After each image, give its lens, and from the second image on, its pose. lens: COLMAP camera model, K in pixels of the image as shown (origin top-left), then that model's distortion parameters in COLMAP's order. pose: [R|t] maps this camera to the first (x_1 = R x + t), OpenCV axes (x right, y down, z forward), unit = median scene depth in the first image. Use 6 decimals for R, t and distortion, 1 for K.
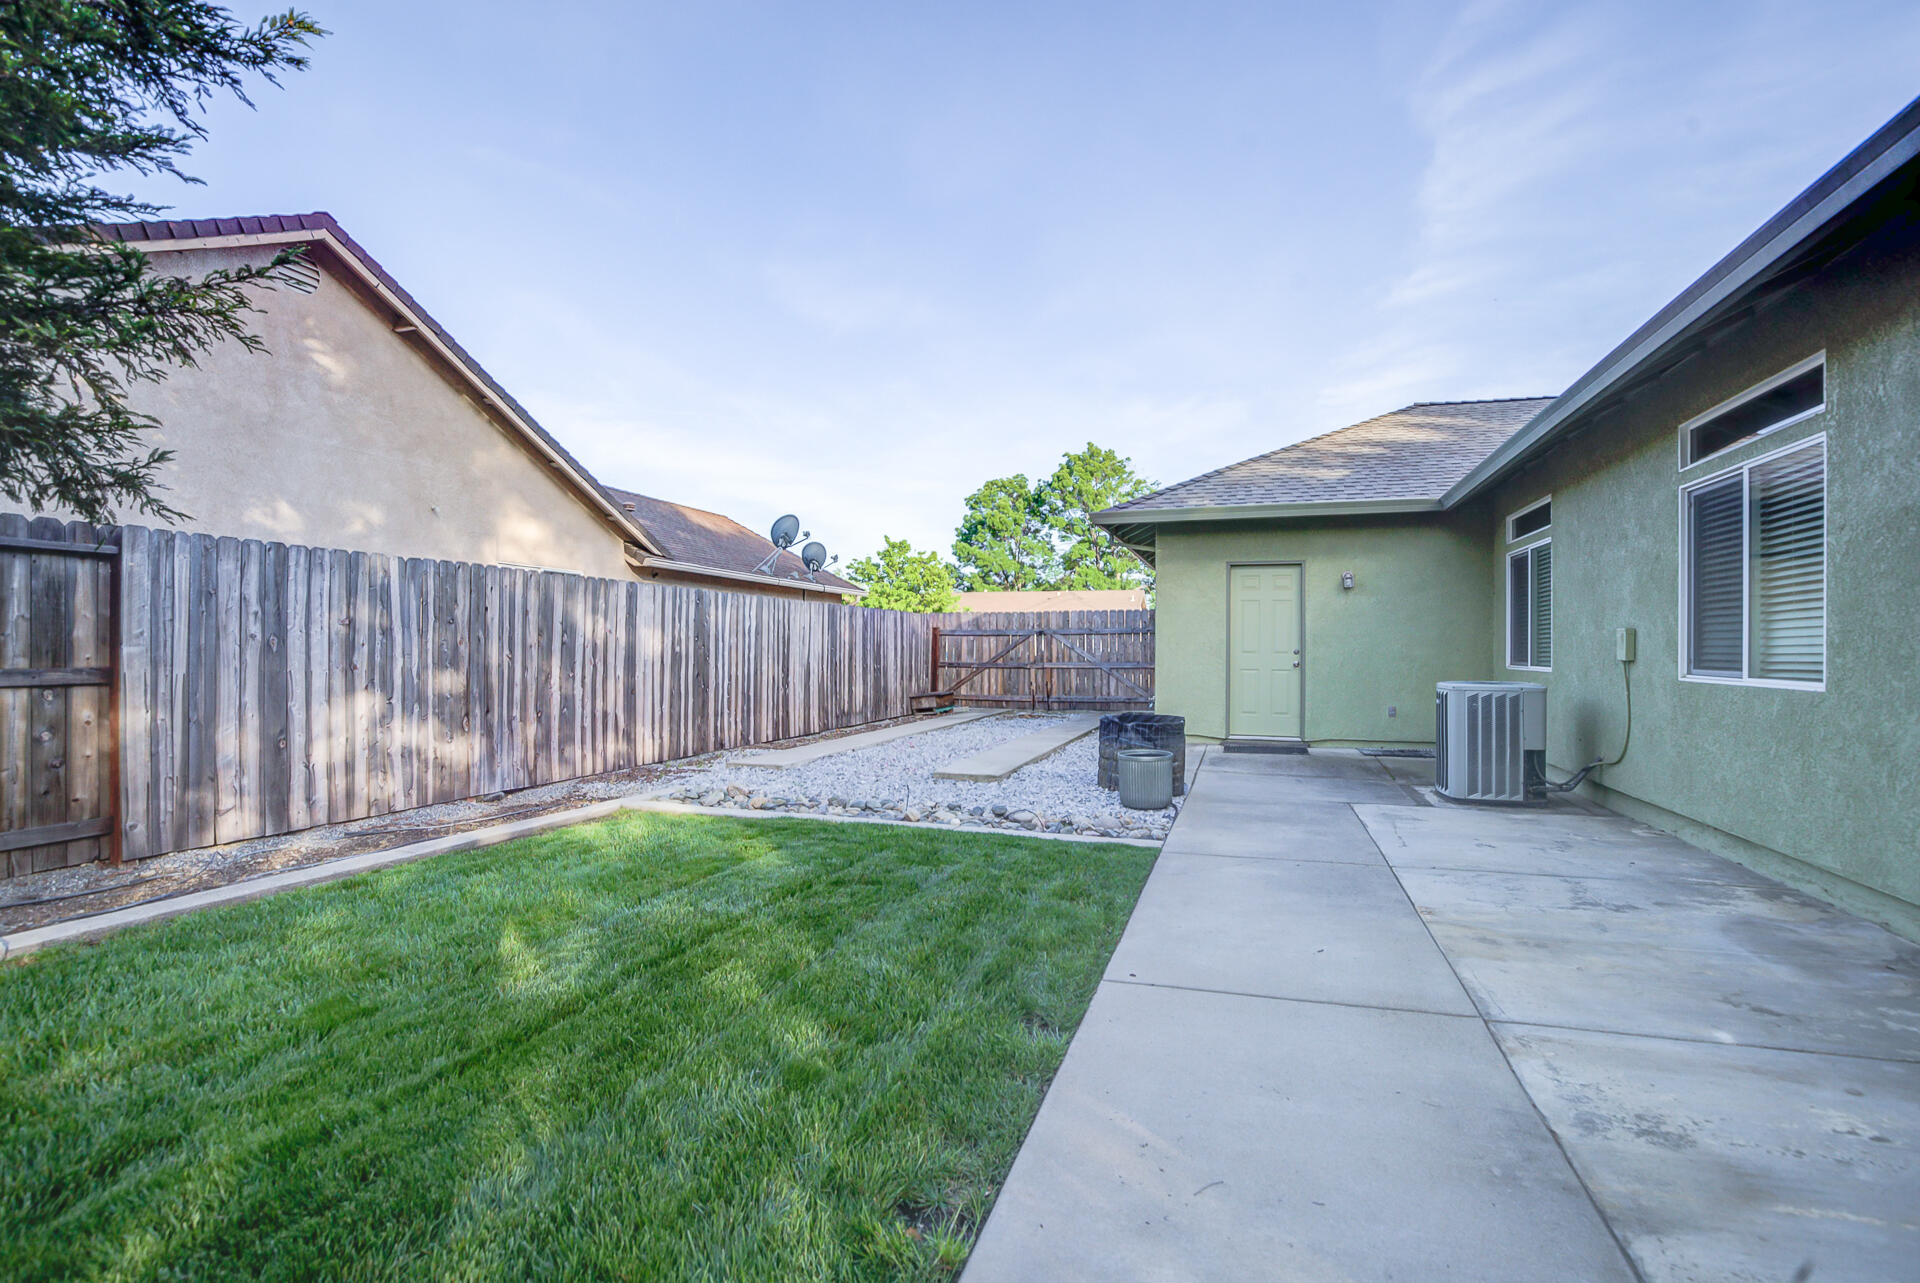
lens RADIAL K [[897.4, 0, 971.5], [0, 897.4, 643.1], [0, 0, 1]] dist [-0.021117, 0.000587]
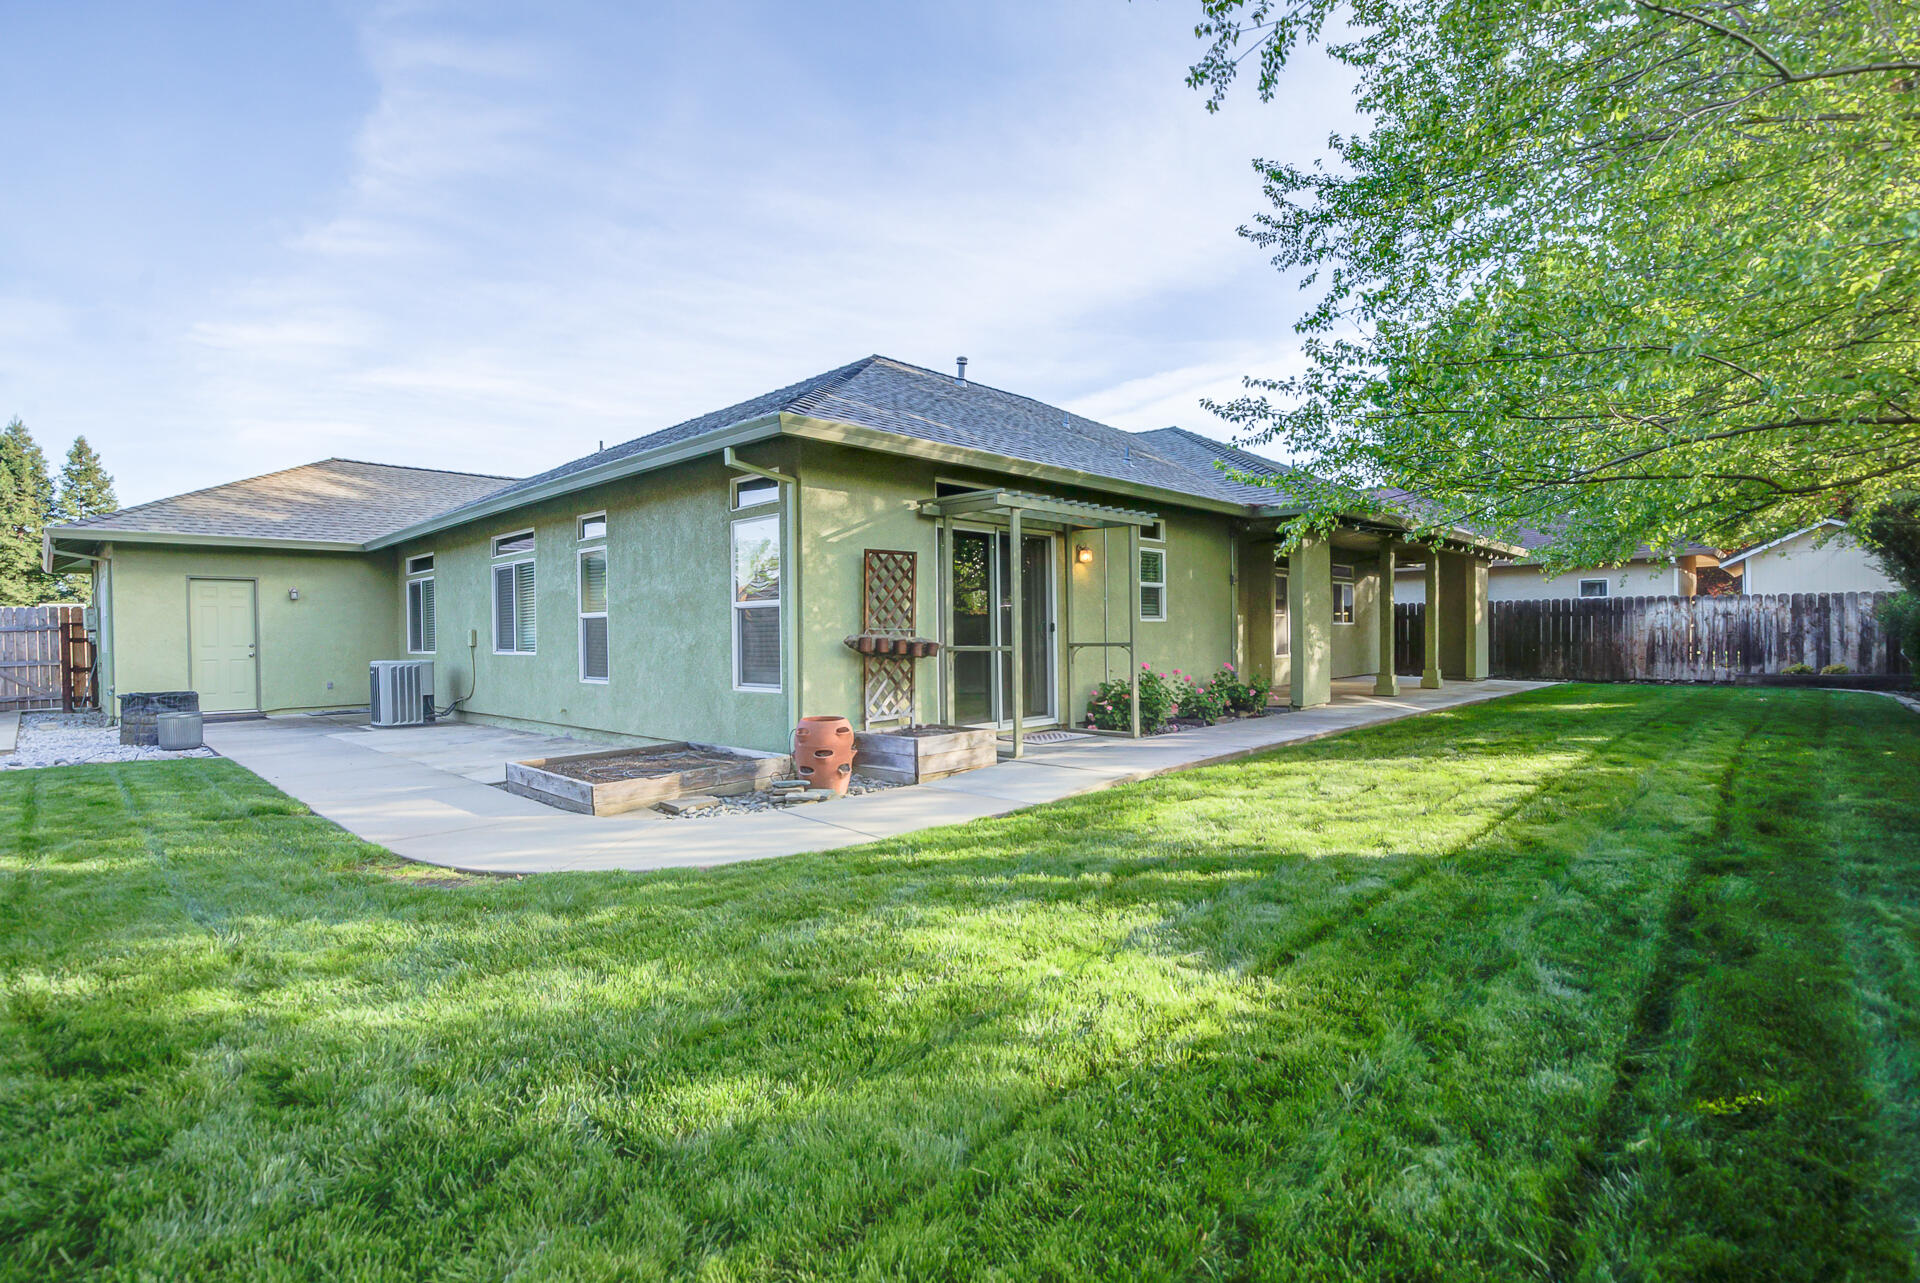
lens RADIAL K [[918.7, 0, 959.9], [0, 918.7, 652.1], [0, 0, 1]] dist [-0.002673, -0.000447]
pose [[0.454372, -0.025862, 0.890437, -0.262291], [0.009422, 0.999662, 0.024227, -0.002929], [-0.890762, -0.002618, 0.454462, -0.397714]]
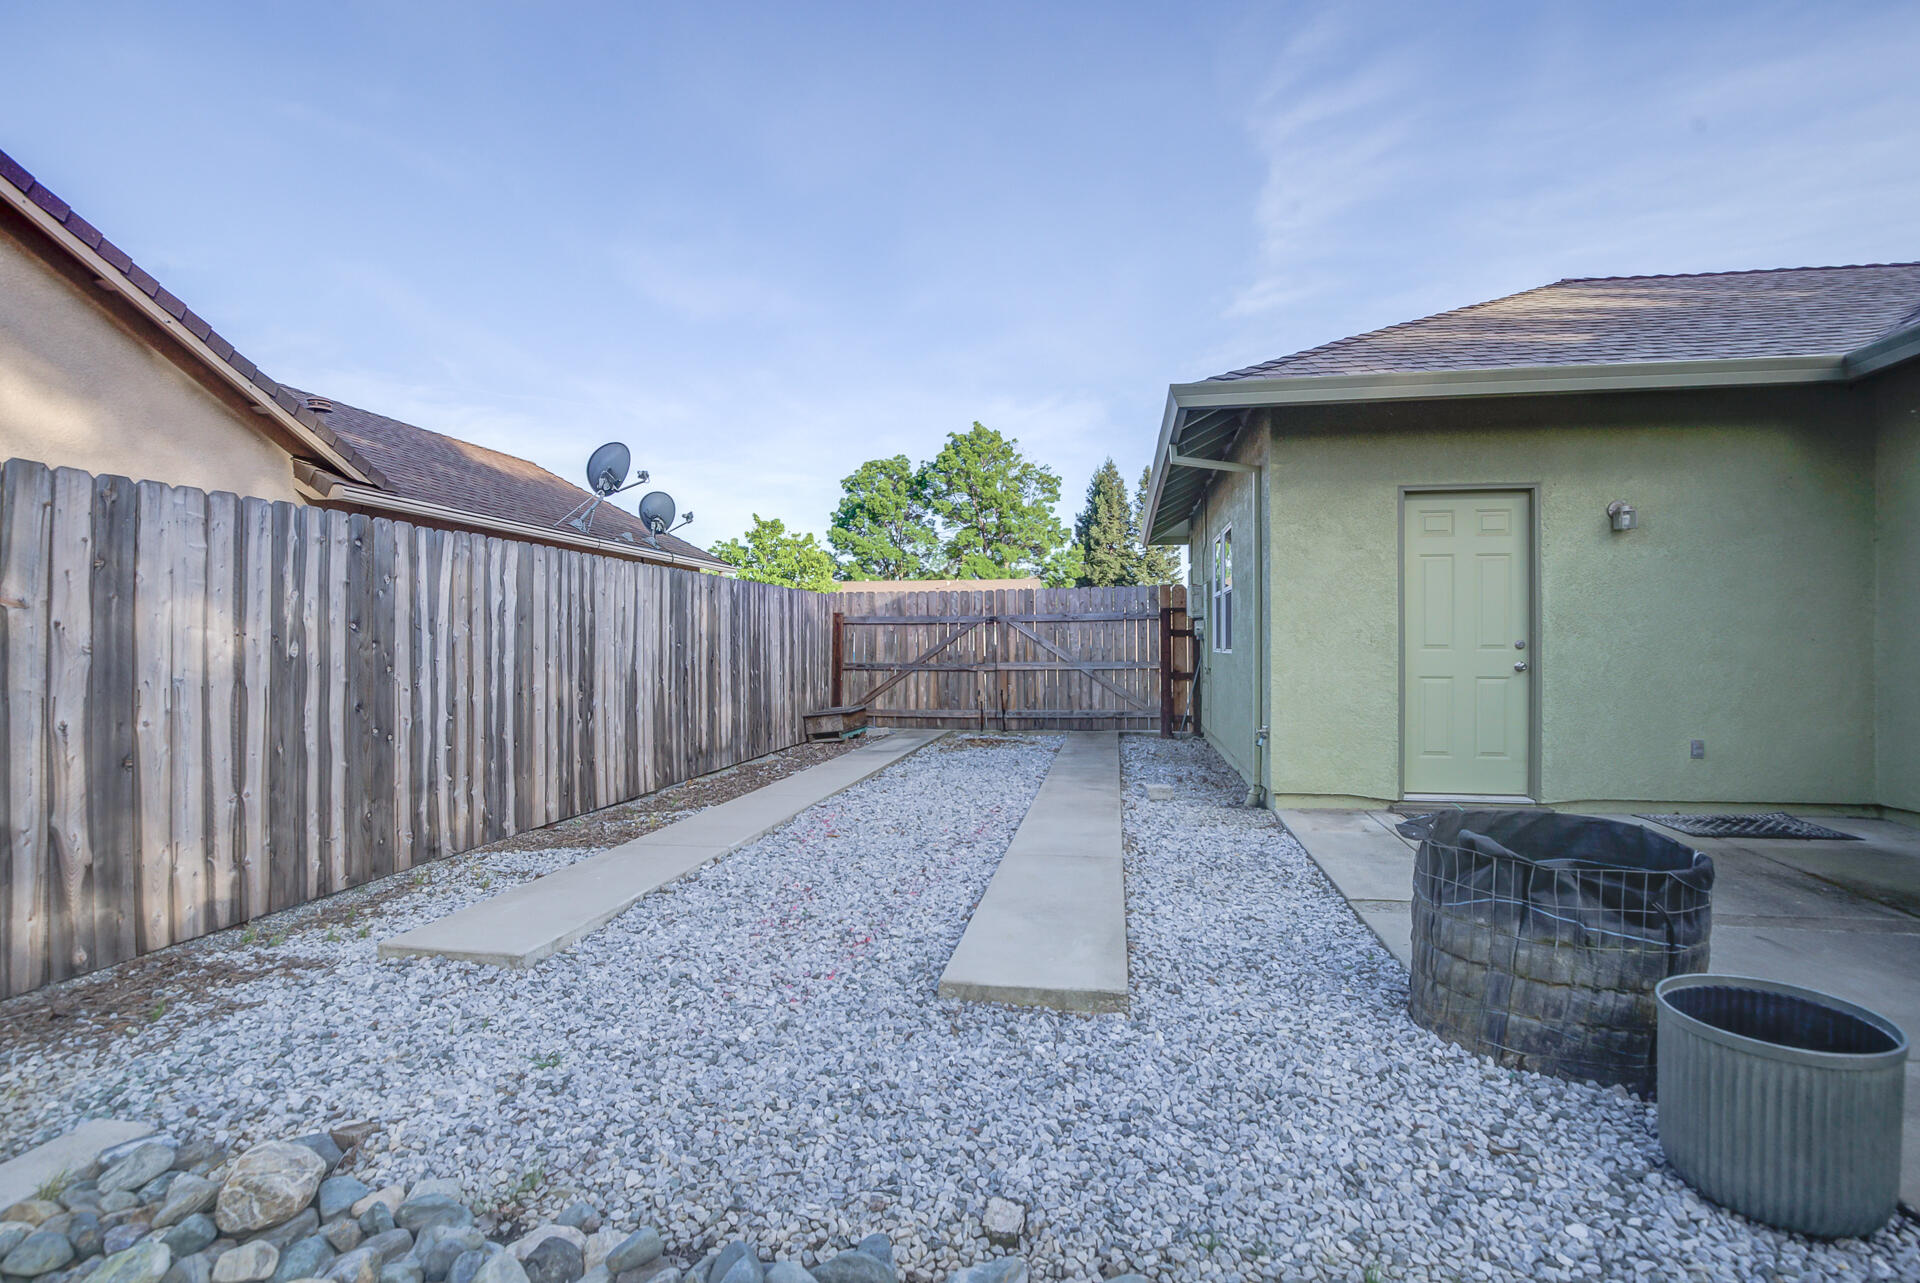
lens RADIAL K [[884.6, 0, 965.9], [0, 884.6, 638.0], [0, 0, 1]] dist [-0.015209, 0.000114]
pose [[0.989846, -0.006609, 0.141989, -0.043511], [0.006488, 0.999978, 0.001316, 0.001487], [-0.141994, -0.000382, 0.989867, 0.340959]]
